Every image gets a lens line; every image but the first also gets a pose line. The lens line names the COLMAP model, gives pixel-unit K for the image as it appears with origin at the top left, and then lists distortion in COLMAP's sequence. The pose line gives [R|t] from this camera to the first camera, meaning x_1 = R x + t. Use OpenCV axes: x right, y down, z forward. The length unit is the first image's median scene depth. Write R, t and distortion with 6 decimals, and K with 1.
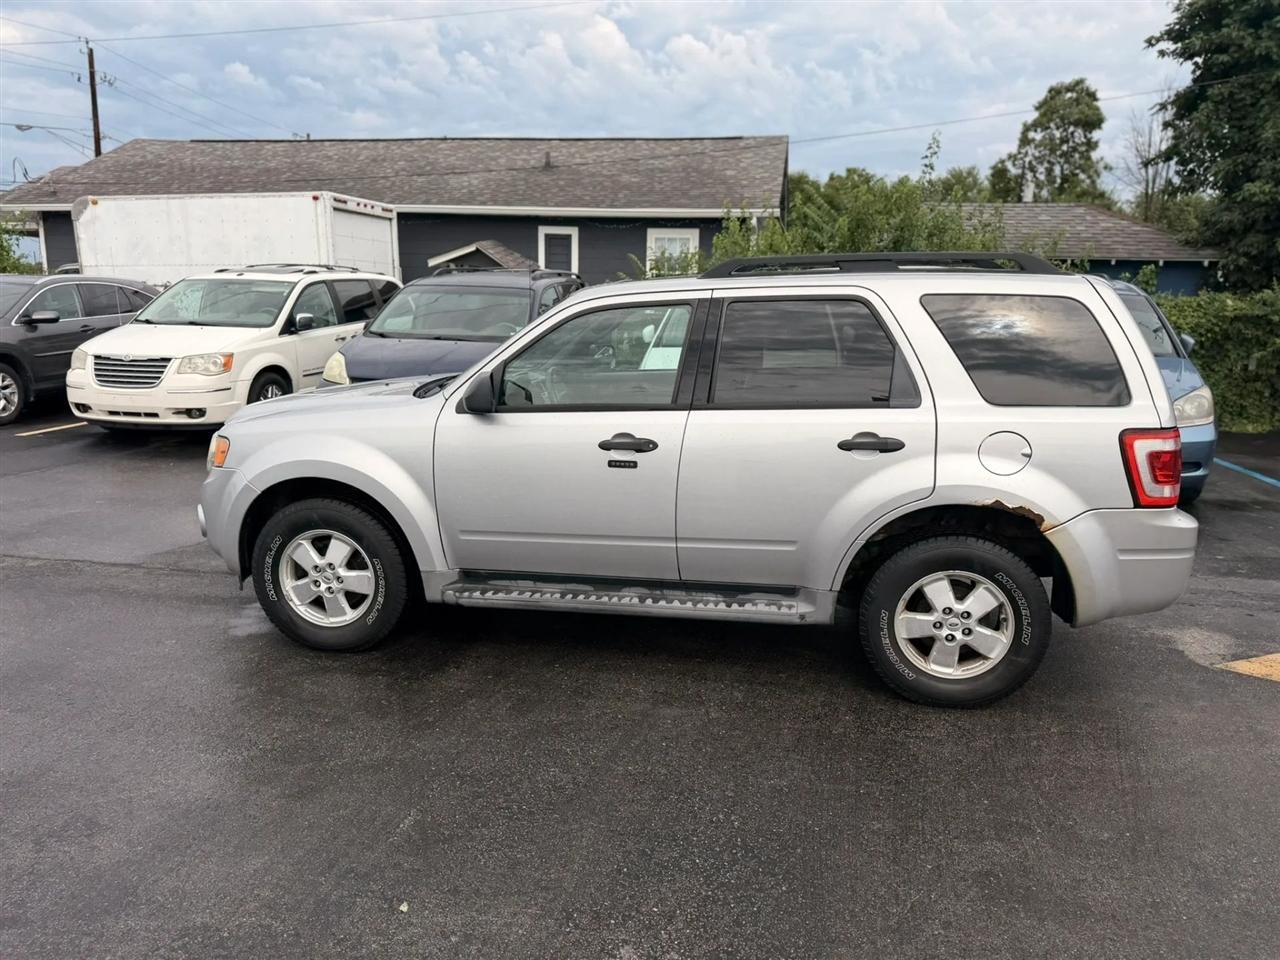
lens RADIAL K [[912.6, 0, 641.3], [0, 912.6, 488.0], [0, 0, 1]] dist [0.027788, -0.032583]
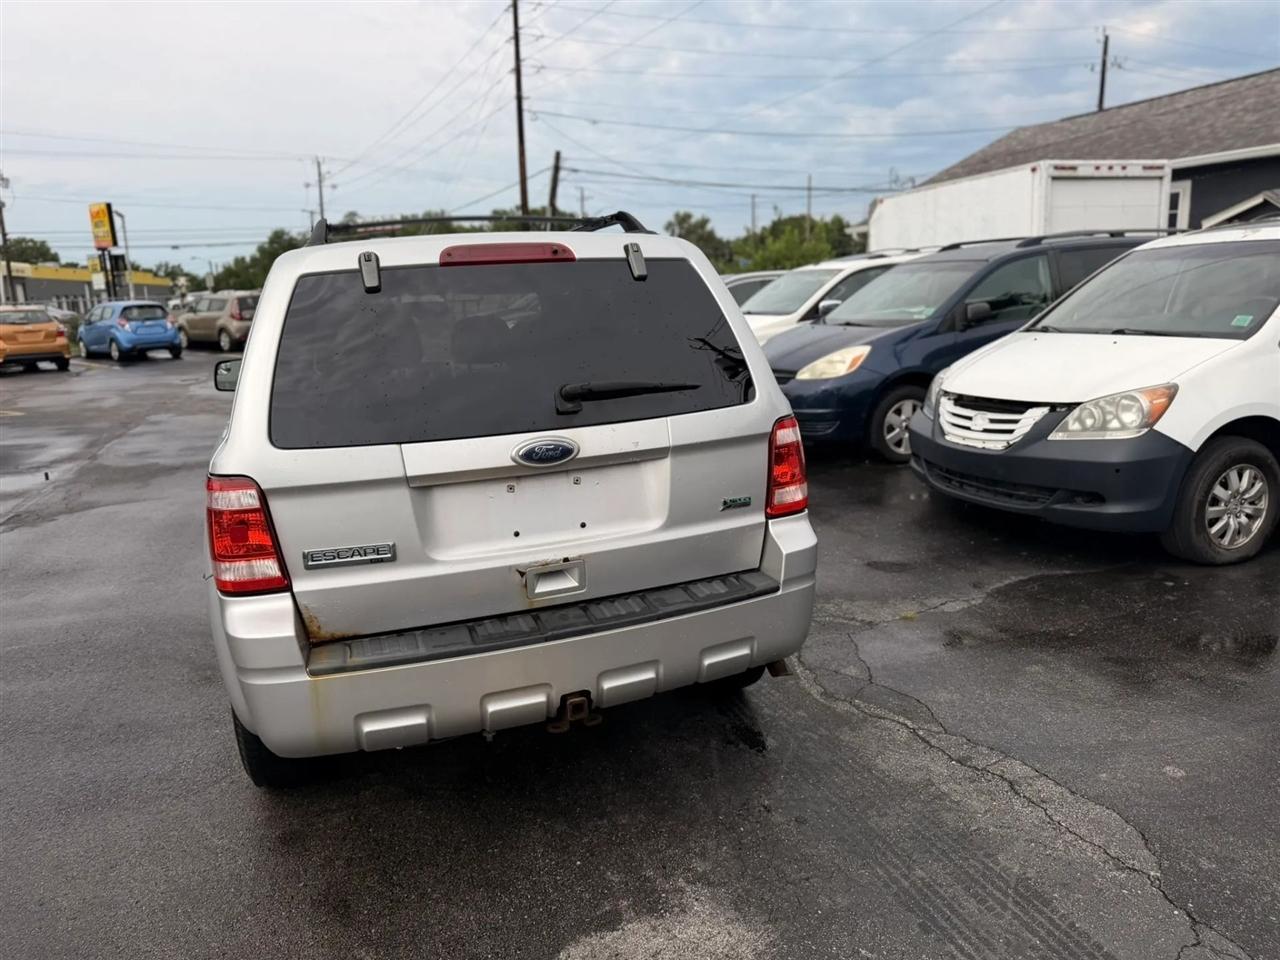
lens RADIAL K [[912.6, 0, 636.3], [0, 912.6, 476.1], [0, 0, 1]] dist [0.027788, -0.032583]
pose [[0.490358, 0.140809, -0.860071, 0.820611], [-0.132199, 0.987460, 0.086293, -0.102224], [0.861436, 0.071386, 0.502824, 0.584429]]
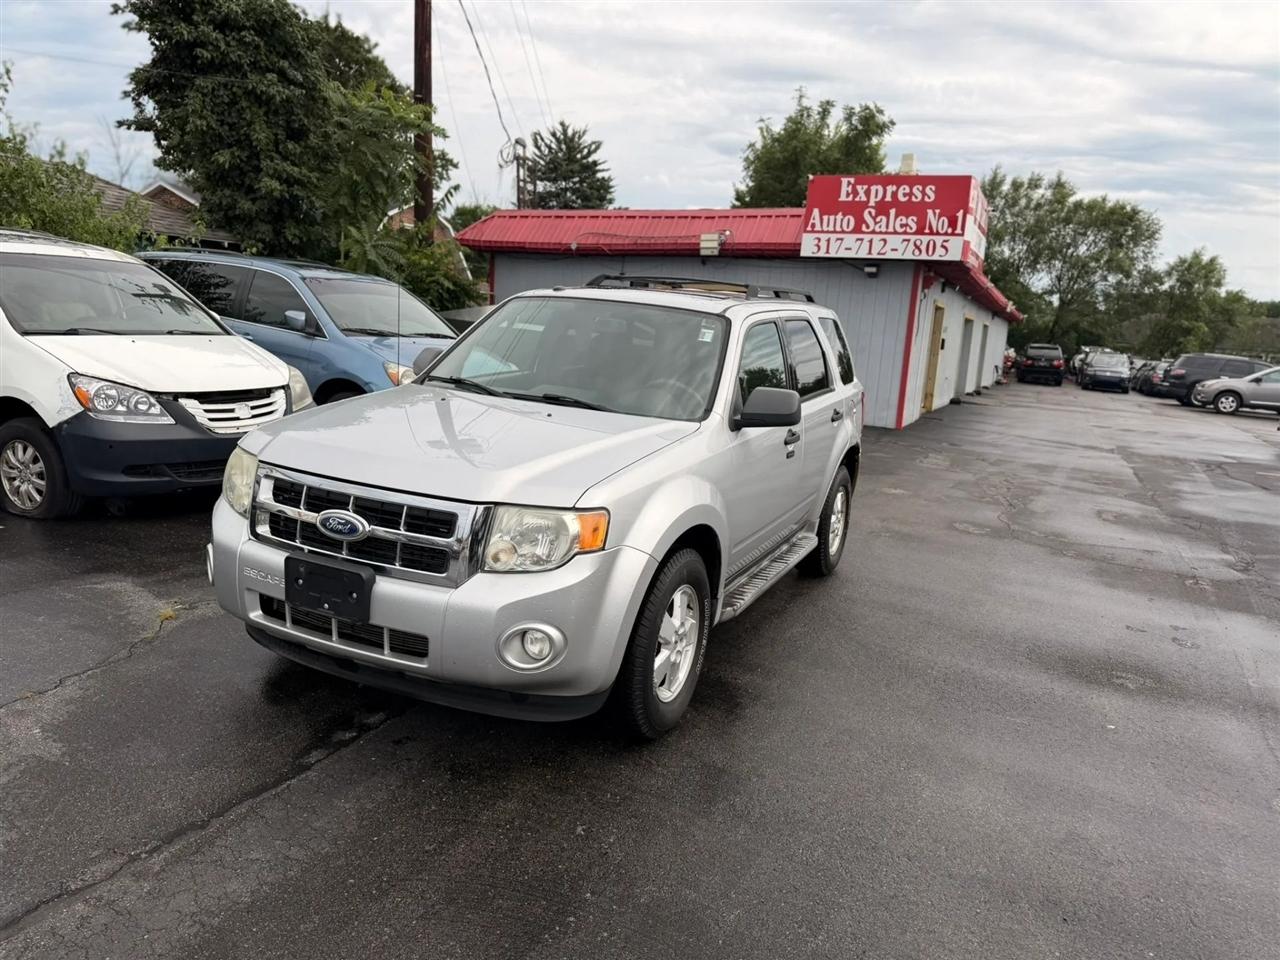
lens RADIAL K [[912.6, 0, 646.2], [0, 912.6, 481.9], [0, 0, 1]] dist [0.027788, -0.032583]
pose [[0.252856, -0.173888, 0.951749, -0.859153], [0.134924, 0.980441, 0.143284, -0.132365], [-0.958050, 0.092184, 0.271373, 0.592028]]
